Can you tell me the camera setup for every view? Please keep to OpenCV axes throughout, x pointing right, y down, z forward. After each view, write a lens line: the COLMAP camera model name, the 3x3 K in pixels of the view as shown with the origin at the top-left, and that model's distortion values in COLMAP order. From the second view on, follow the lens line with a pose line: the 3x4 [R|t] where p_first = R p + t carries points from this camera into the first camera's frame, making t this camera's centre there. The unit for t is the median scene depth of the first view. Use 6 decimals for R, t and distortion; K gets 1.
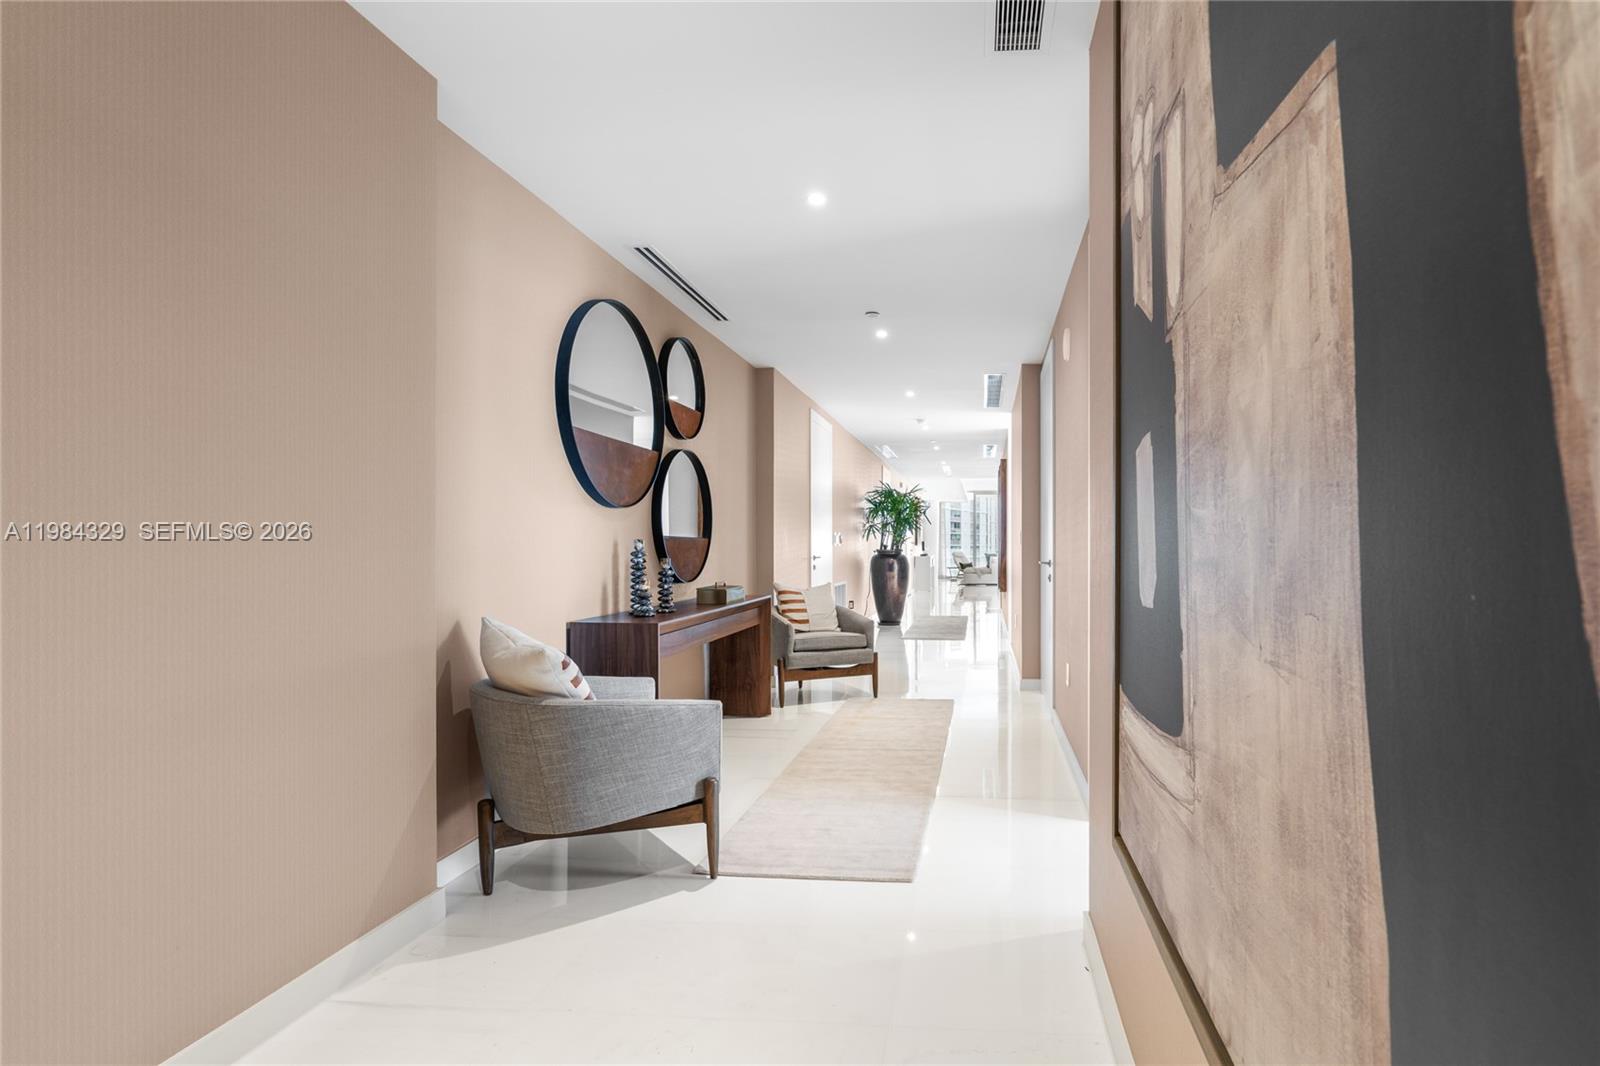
lens RADIAL K [[780.1, 0, 902.0], [0, 780.1, 549.2], [0, 0, 1]] dist [0.000396, 0.000157]
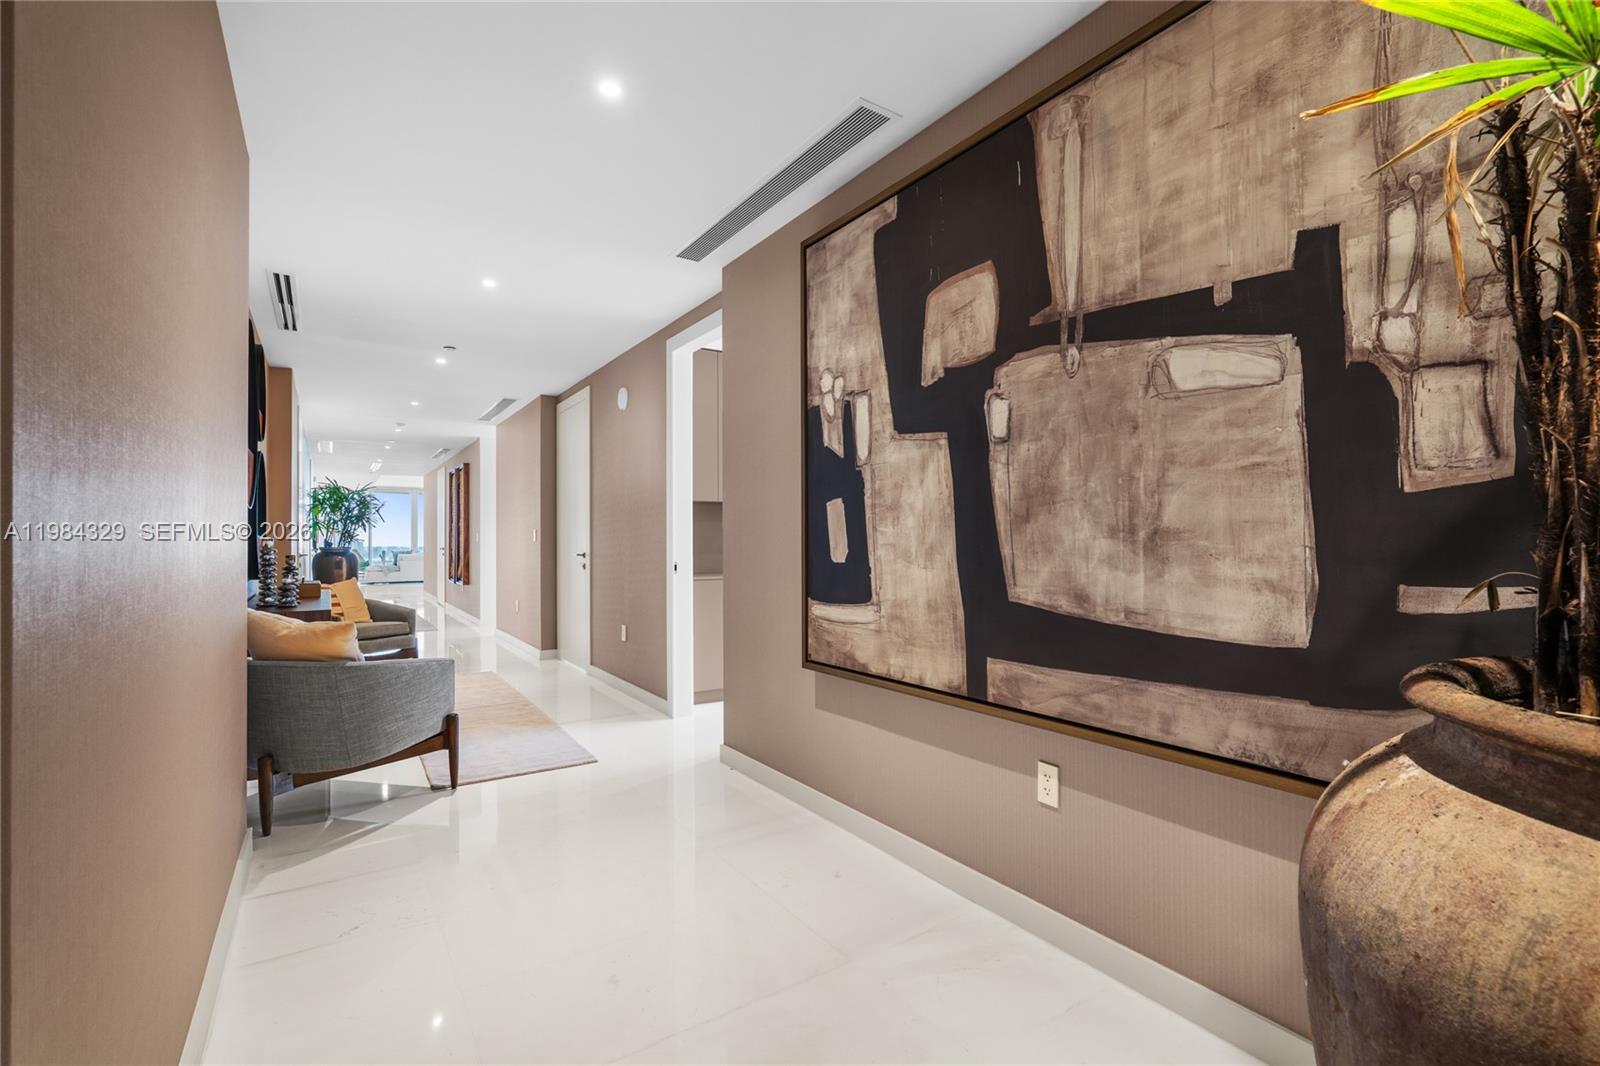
lens RADIAL K [[741.3, 0, 800.0], [0, 741.3, 533.0], [0, 0, 1]] dist [-0.000278, 0.000807]
pose [[0.782624, 0.002361, 0.622490, -0.142469], [0.008344, 0.999863, -0.014282, 0.000784], [-0.622439, 0.016372, 0.782497, -0.094925]]
